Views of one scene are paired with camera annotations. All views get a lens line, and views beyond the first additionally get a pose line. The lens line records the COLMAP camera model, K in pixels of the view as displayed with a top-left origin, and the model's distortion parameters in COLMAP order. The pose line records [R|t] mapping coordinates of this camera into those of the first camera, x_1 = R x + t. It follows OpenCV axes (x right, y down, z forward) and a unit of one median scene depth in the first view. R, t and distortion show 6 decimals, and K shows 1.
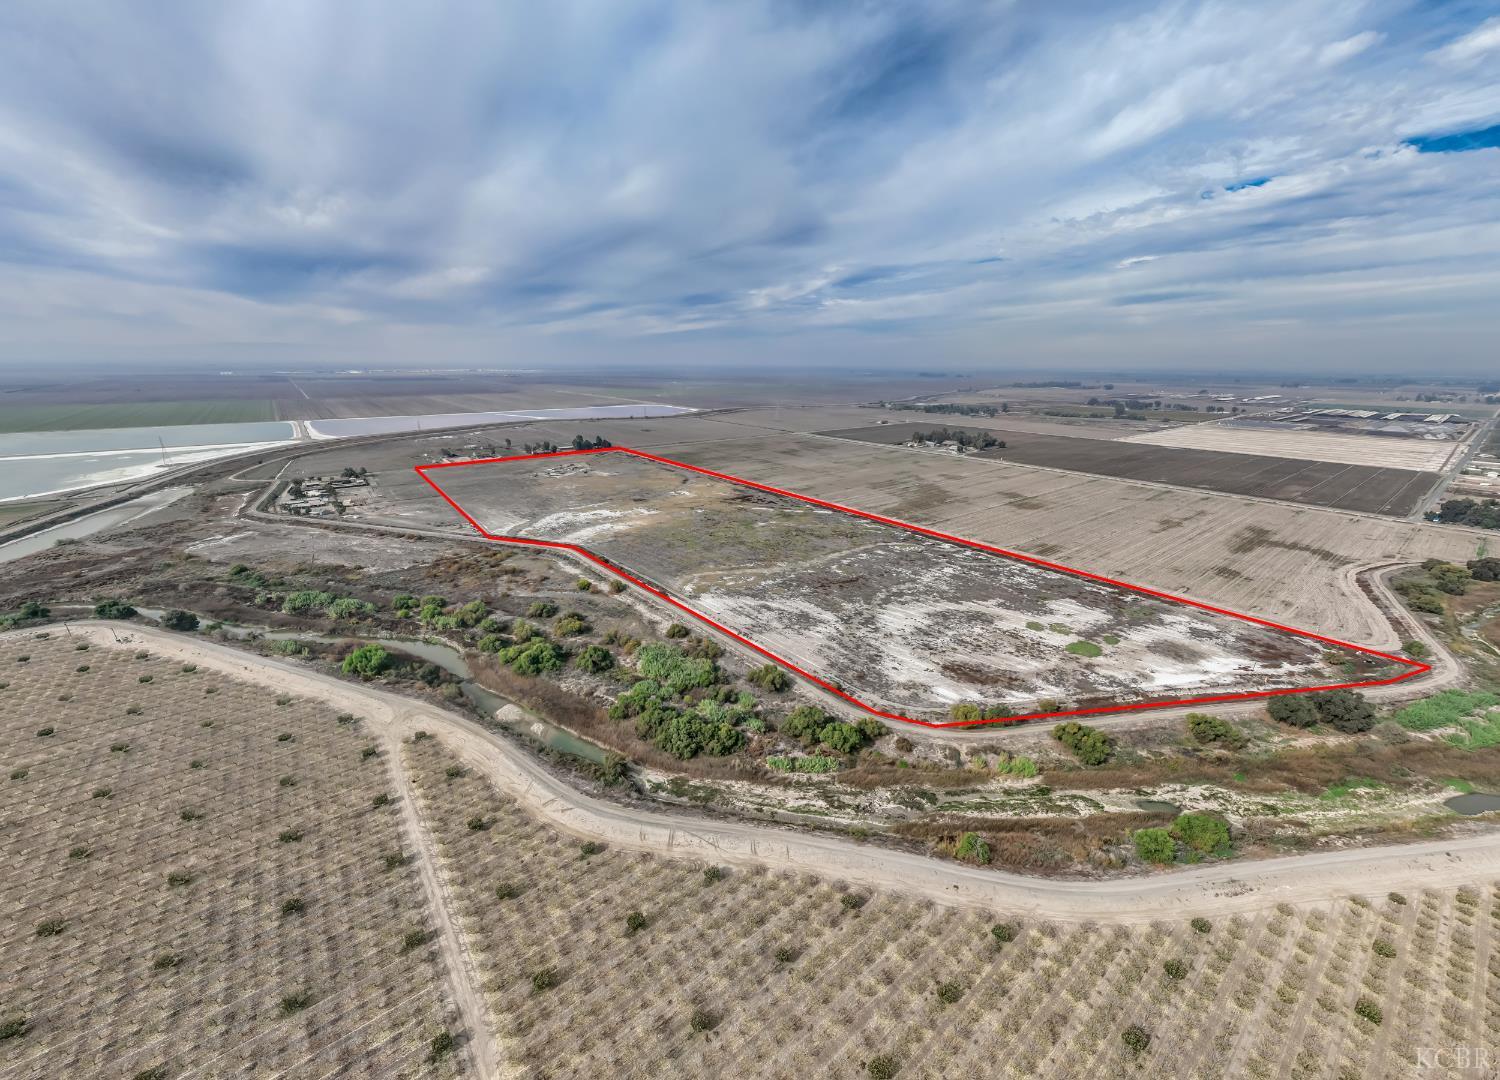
lens RADIAL K [[593.5, 0, 750.0], [0, 593.5, 540.0], [0, 0, 1]] dist [0.005467, -0.000350]
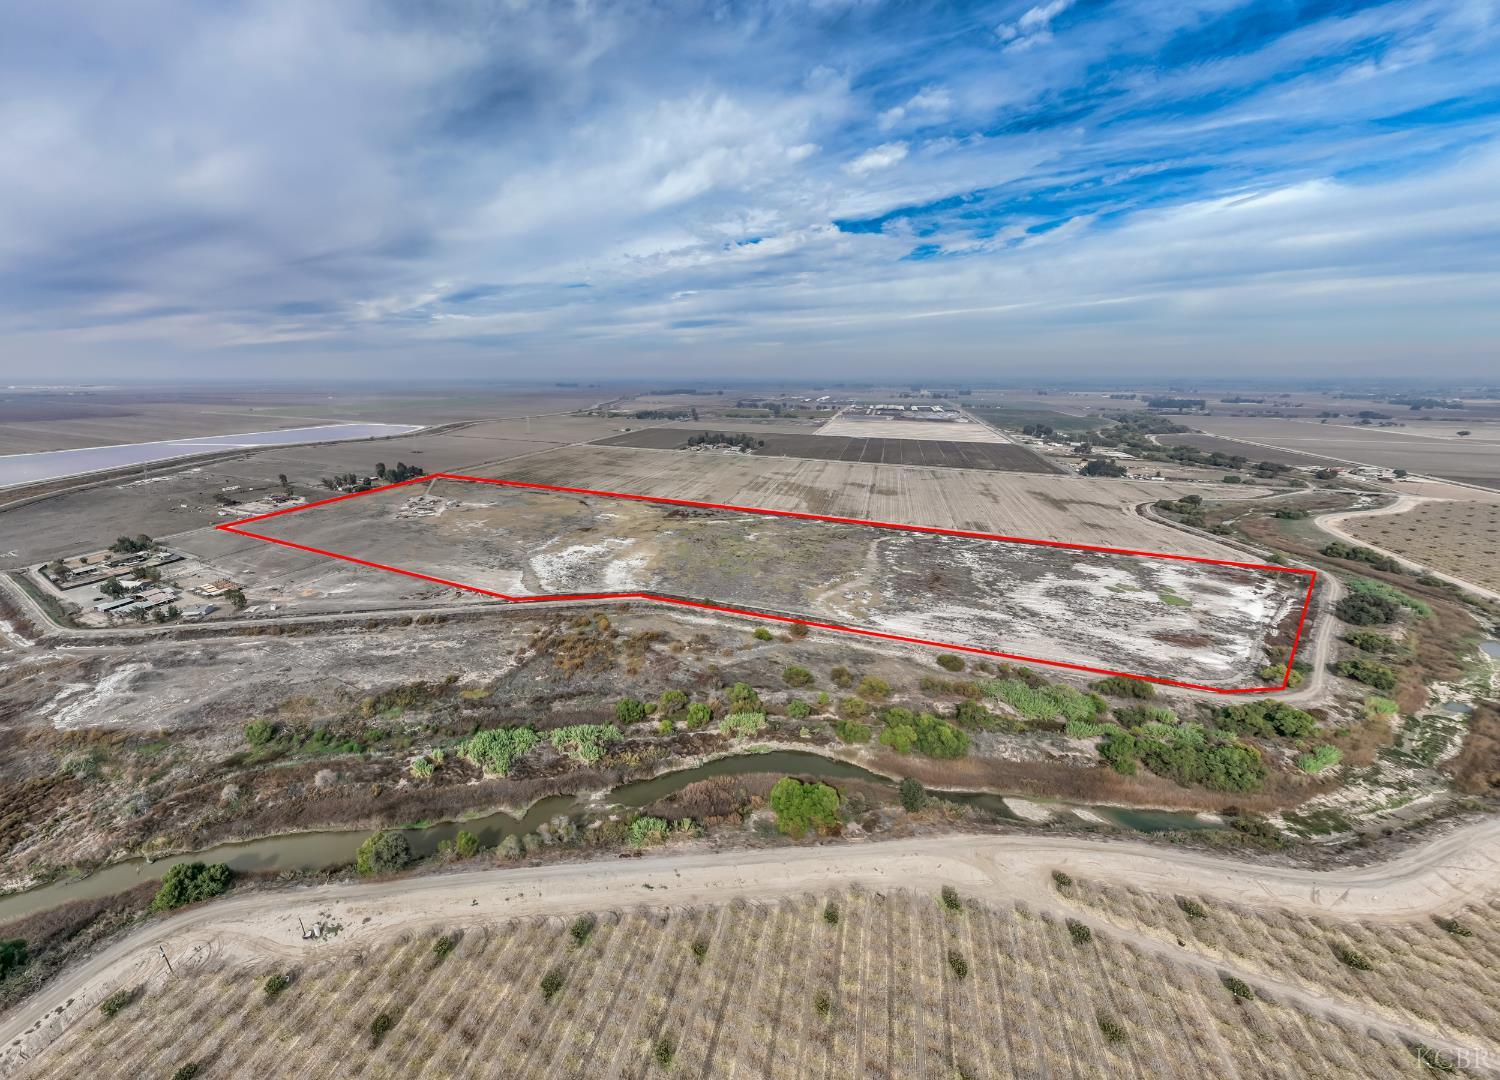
lens RADIAL K [[549.5, 0, 626.2], [0, 549.5, 537.5], [0, 0, 1]] dist [0.005527, -0.000079]
pose [[0.894041, -0.133747, 0.427554, -0.901278], [0.135046, 0.990459, 0.027446, -0.129885], [-0.427146, 0.033202, 0.903573, 0.420173]]
